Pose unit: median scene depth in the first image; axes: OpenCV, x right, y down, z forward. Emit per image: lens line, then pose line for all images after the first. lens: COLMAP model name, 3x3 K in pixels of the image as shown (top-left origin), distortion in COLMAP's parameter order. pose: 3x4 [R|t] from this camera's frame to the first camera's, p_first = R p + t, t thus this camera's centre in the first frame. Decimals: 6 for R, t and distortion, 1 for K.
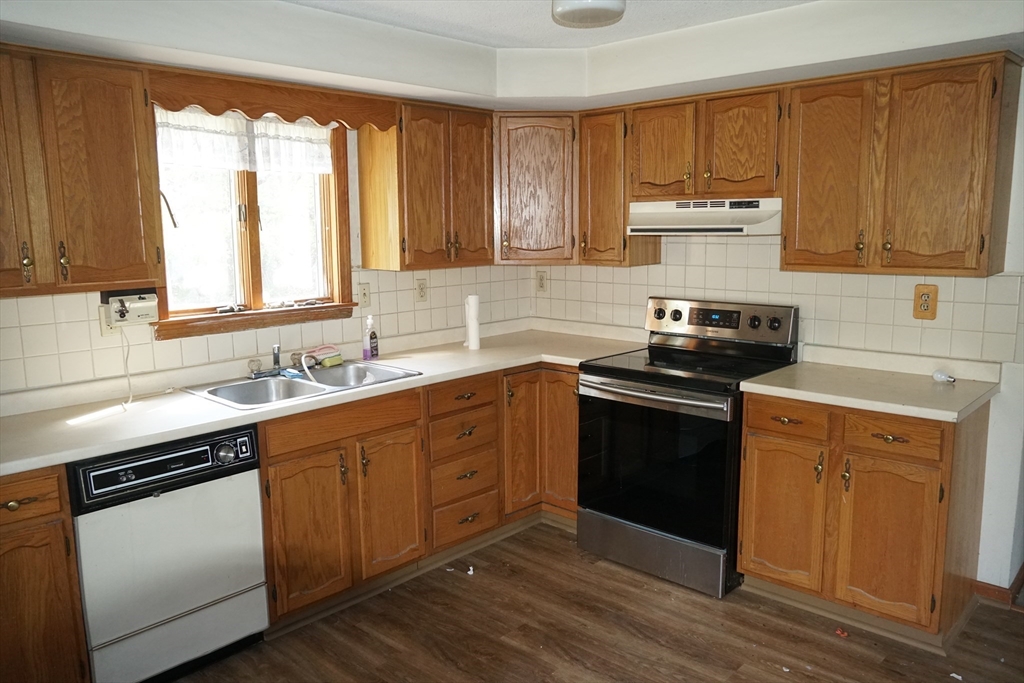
lens RADIAL K [[768.6, 0, 512.0], [0, 768.6, 341.5], [0, 0, 1]] dist [-0.054148, 0.065324]
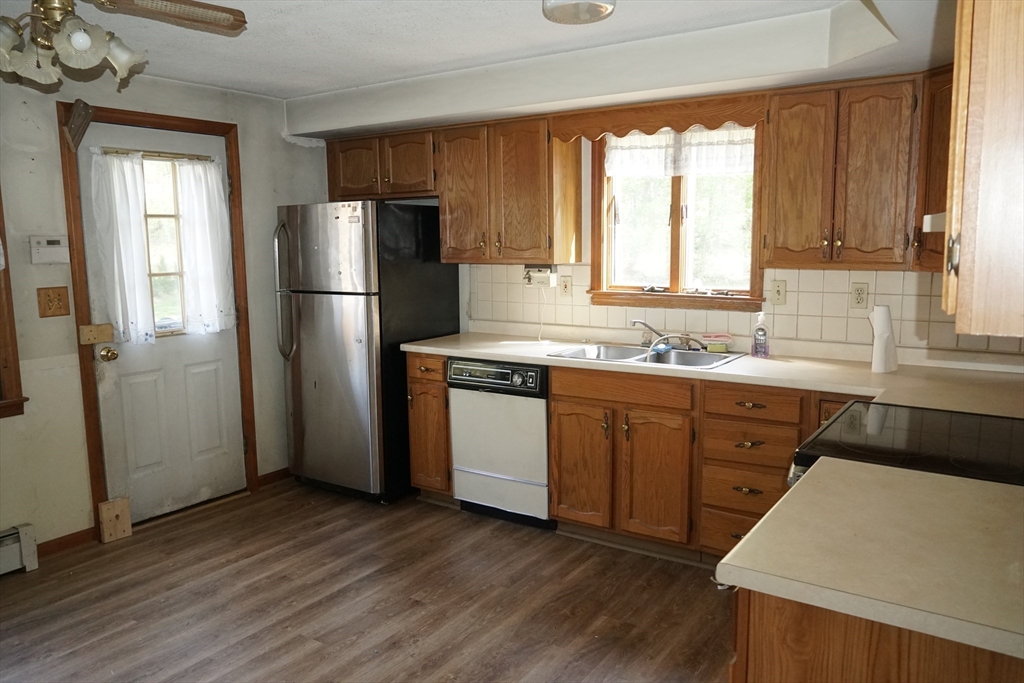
lens RADIAL K [[768.6, 0, 512.0], [0, 768.6, 341.5], [0, 0, 1]] dist [-0.054148, 0.065324]
pose [[0.152736, 0.145037, -0.977566, 0.847931], [-0.141844, 0.982148, 0.123555, -0.083494], [0.978035, 0.119791, 0.170582, 0.594961]]
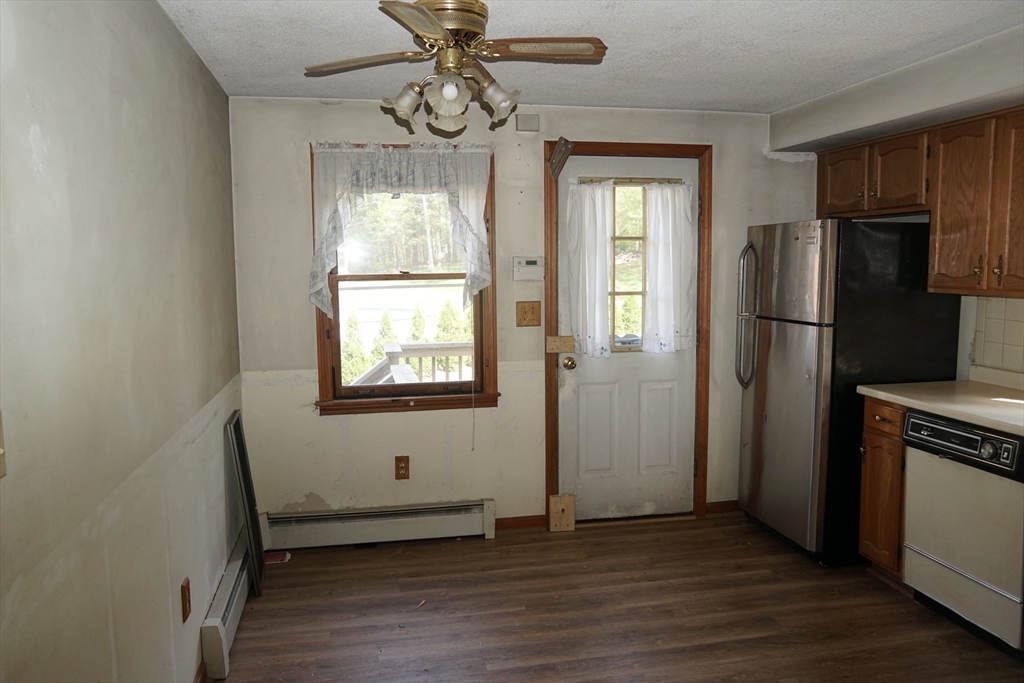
lens RADIAL K [[768.6, 0, 512.0], [0, 768.6, 341.5], [0, 0, 1]] dist [-0.054148, 0.065324]
pose [[-0.574972, 0.103644, -0.811582, 0.723137], [-0.110166, 0.973103, 0.202320, -0.122689], [0.810722, 0.205737, -0.548089, 0.823819]]
